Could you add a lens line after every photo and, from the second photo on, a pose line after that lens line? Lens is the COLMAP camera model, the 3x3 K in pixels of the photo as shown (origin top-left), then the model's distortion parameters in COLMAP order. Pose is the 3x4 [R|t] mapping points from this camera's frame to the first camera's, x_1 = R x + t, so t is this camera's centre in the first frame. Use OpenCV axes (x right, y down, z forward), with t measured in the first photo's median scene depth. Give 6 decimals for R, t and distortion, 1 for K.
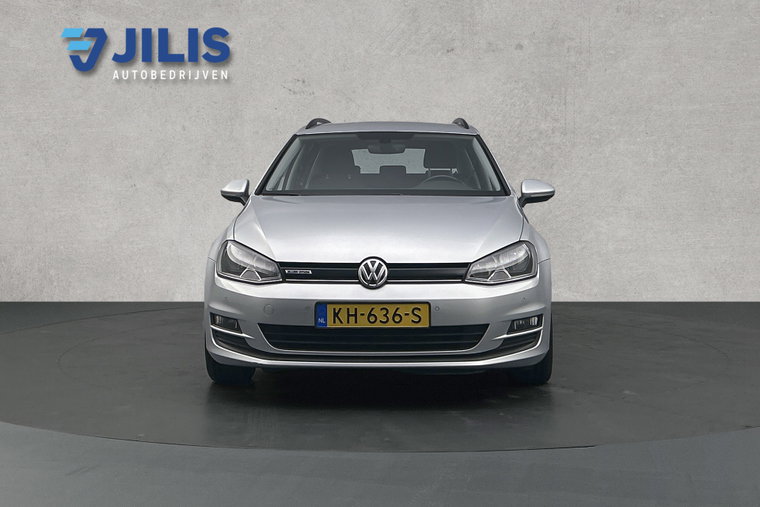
lens RADIAL K [[594.1, 0, 379.9], [0, 594.1, 253.4], [0, 0, 1]] dist [-0.003984, 0.003277]
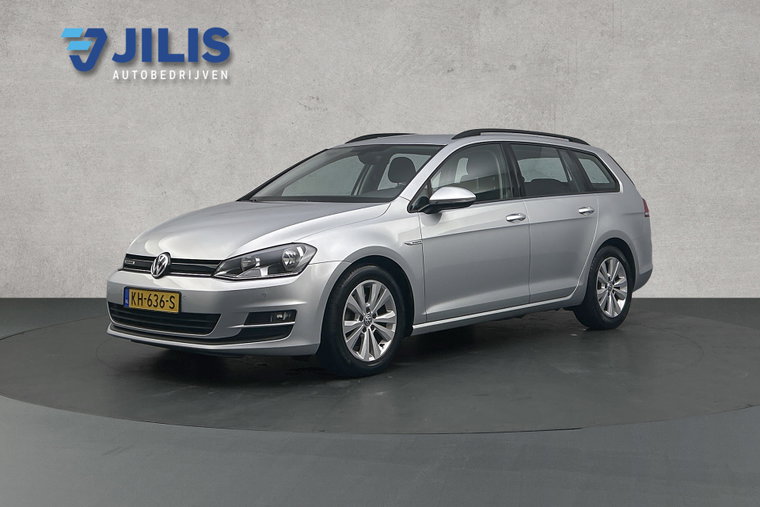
lens RADIAL K [[594.1, 0, 379.9], [0, 594.1, 253.4], [0, 0, 1]] dist [-0.003984, 0.003277]
pose [[1.000000, -0.000019, 0.000066, -0.012917], [0.000019, 1.000000, 0.000074, -0.001609], [-0.000066, -0.000074, 1.000000, -0.105489]]
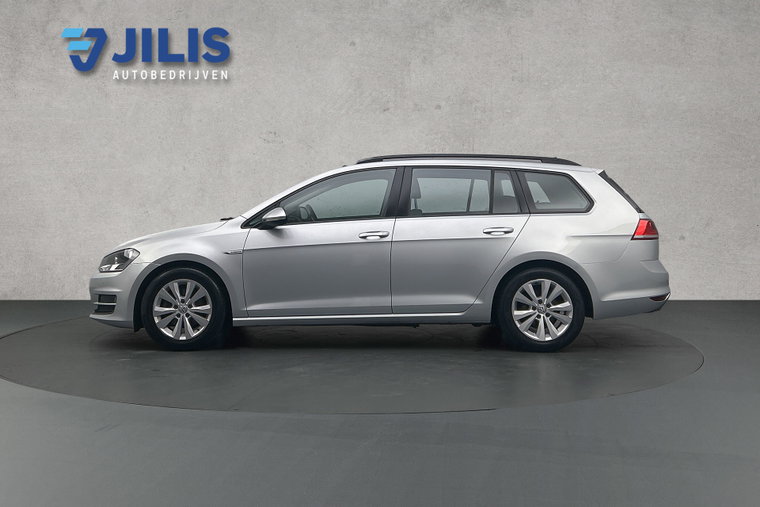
lens RADIAL K [[594.1, 0, 380.2], [0, 594.1, 253.2], [0, 0, 1]] dist [-0.003984, 0.003277]
pose [[1.000000, 0.000020, 0.000419, 0.104708], [-0.000020, 1.000000, -0.000237, -0.022568], [-0.000419, 0.000237, 1.000000, -0.320943]]
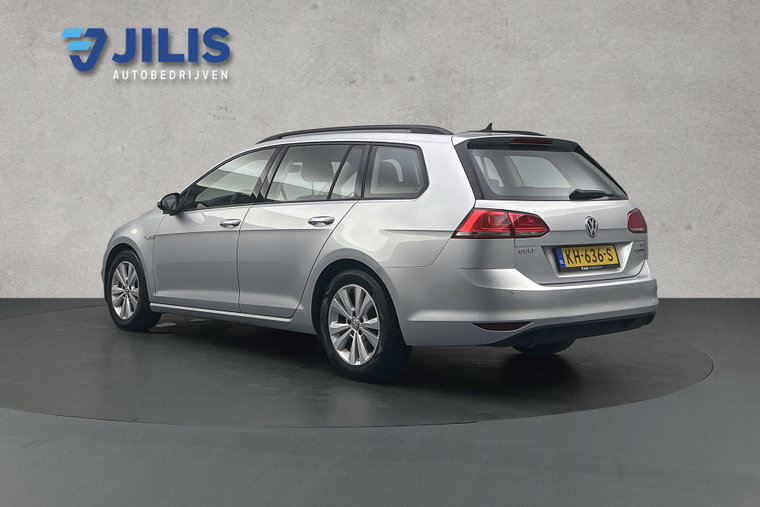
lens RADIAL K [[594.1, 0, 380.3], [0, 594.1, 253.6], [0, 0, 1]] dist [-0.003984, 0.003277]
pose [[1.000000, 0.000000, 0.000372, 0.172603], [0.000000, 1.000000, 0.000311, -0.006147], [-0.000372, -0.000311, 1.000000, -0.162721]]
